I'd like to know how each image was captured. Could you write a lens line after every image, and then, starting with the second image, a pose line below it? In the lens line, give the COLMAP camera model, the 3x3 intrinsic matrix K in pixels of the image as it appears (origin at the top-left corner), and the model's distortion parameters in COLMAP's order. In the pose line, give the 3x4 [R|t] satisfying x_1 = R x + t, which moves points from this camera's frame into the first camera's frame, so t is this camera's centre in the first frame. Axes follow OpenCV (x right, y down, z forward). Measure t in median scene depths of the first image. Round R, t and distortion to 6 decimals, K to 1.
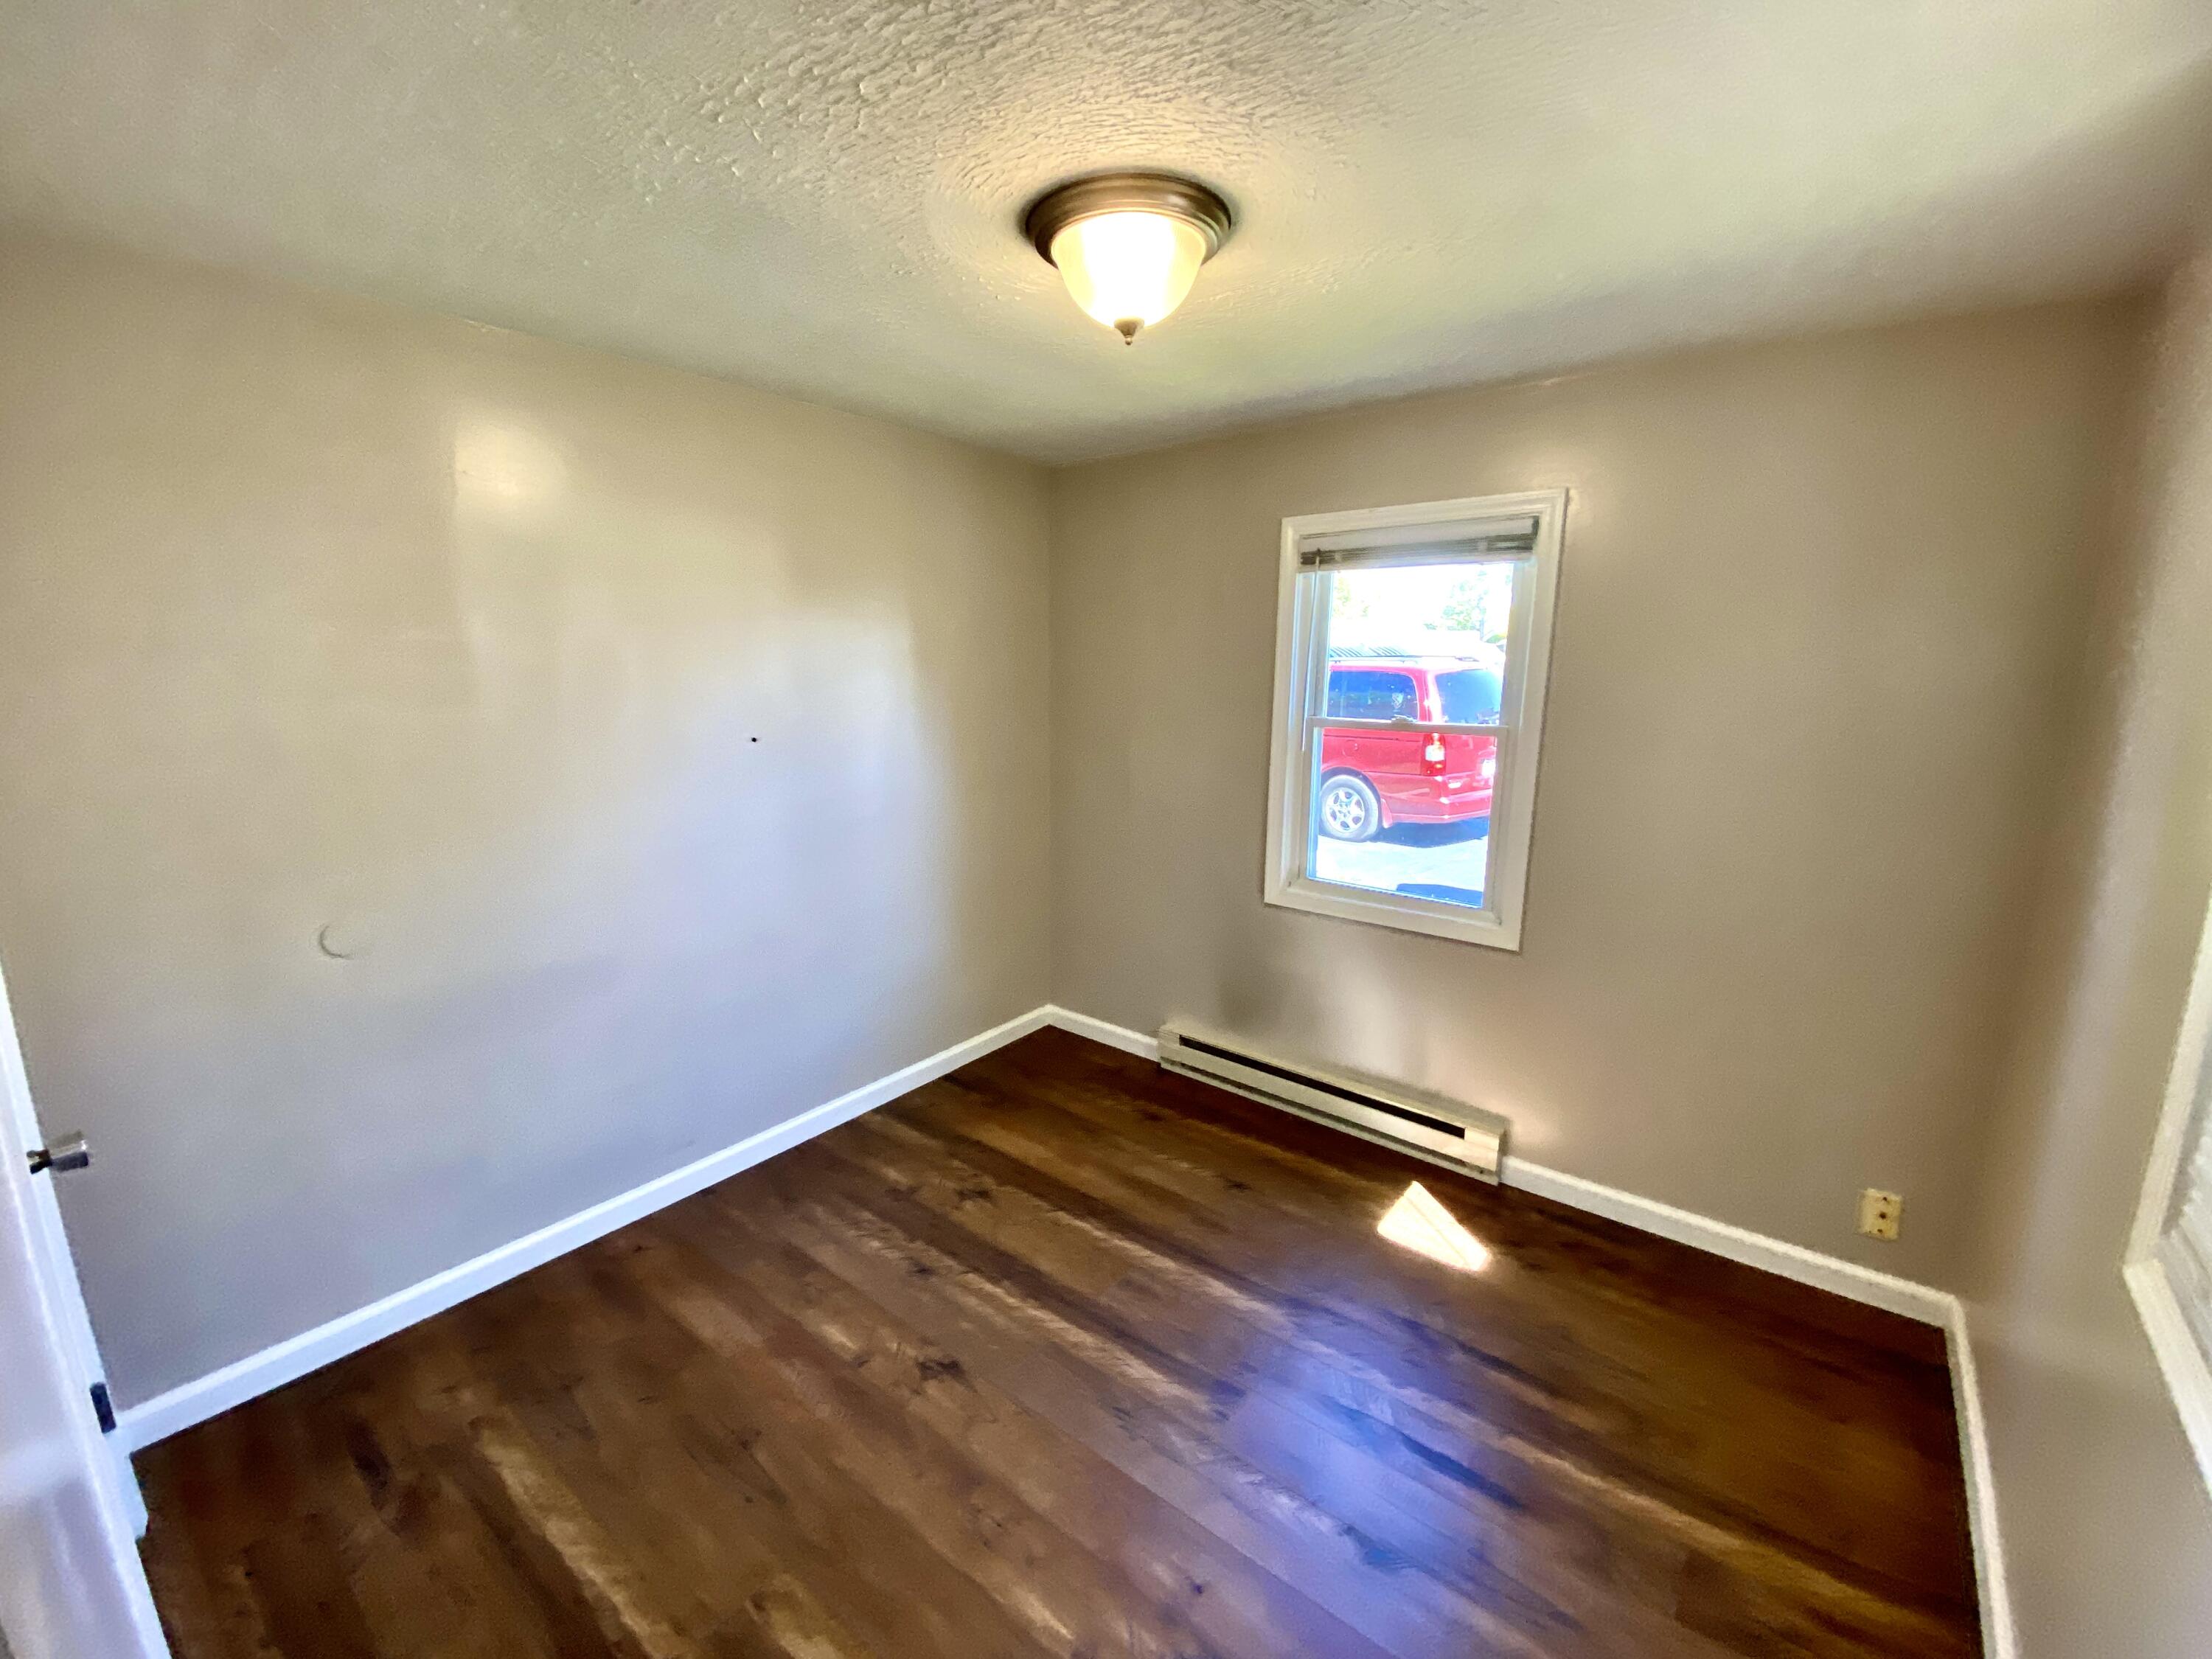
lens RADIAL K [[891.3, 0, 1106.0], [0, 891.3, 829.5], [0, 0, 1]] dist [-0.024103, -0.000393]
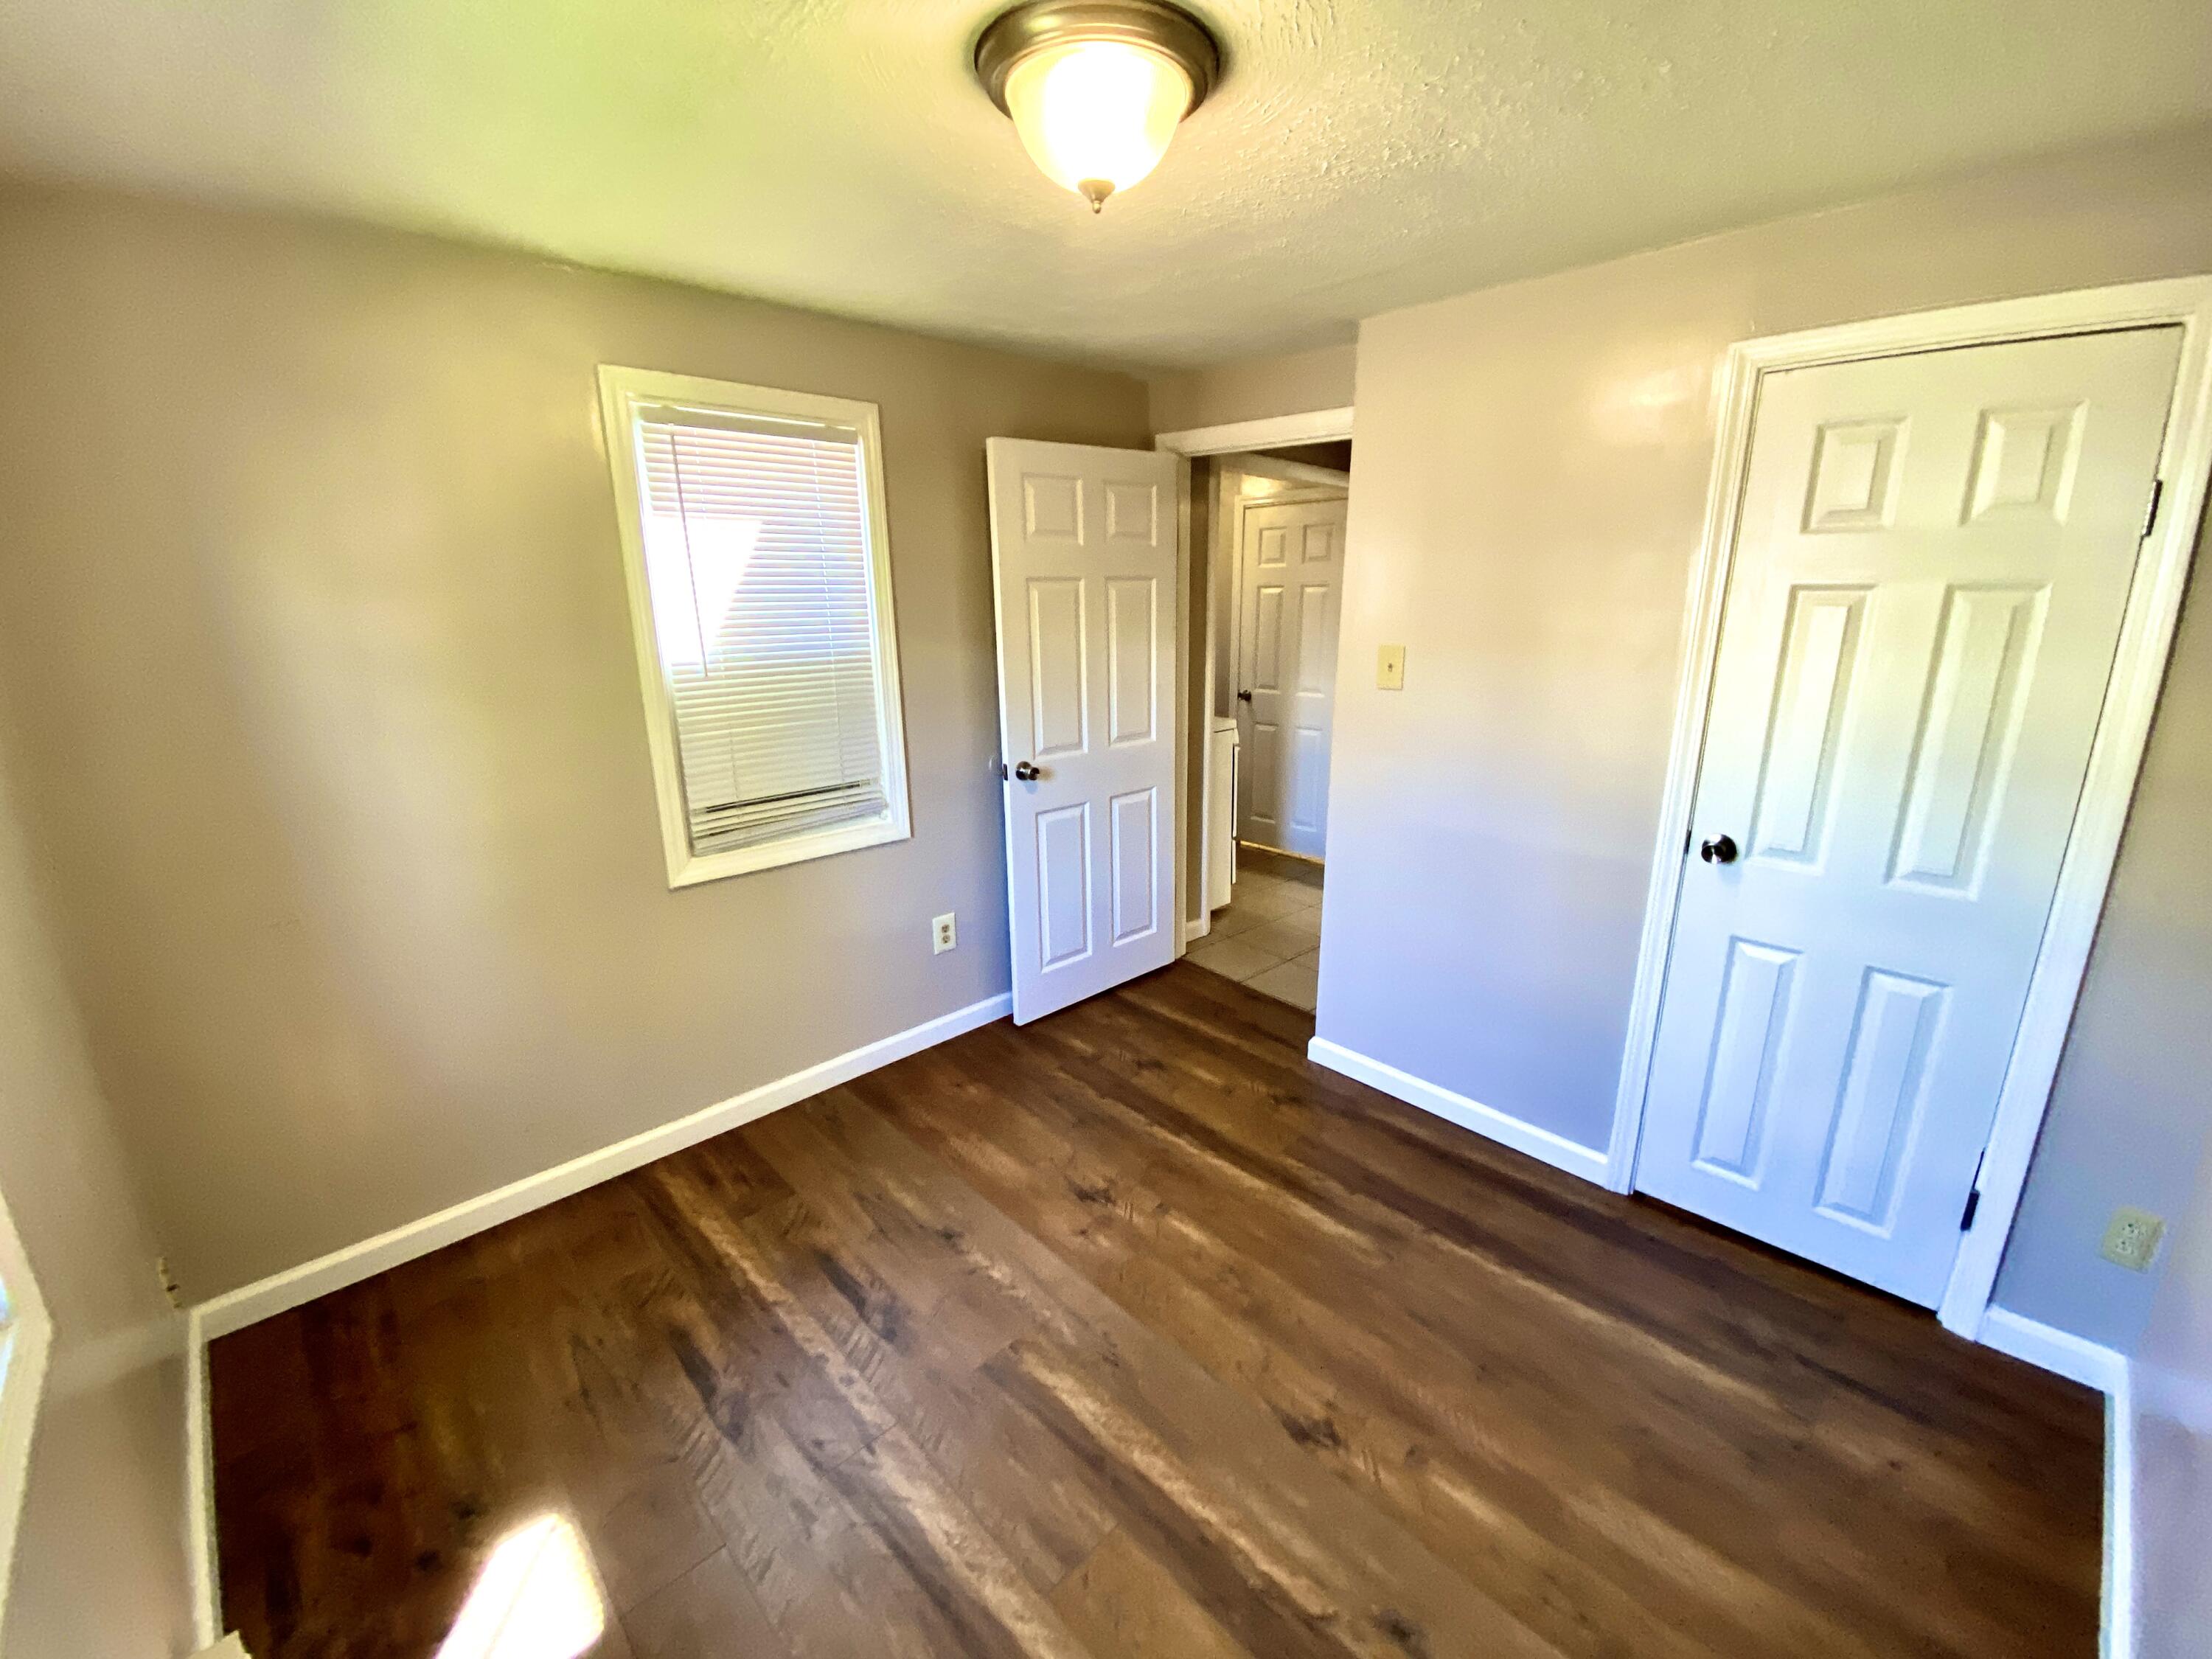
lens RADIAL K [[891.3, 0, 1106.0], [0, 891.3, 829.5], [0, 0, 1]] dist [-0.024103, -0.000393]
pose [[-0.990512, -0.028914, 0.134351, -0.088691], [0.033035, 0.898857, 0.436995, -0.300850], [-0.133398, 0.437287, -0.889373, 1.577592]]
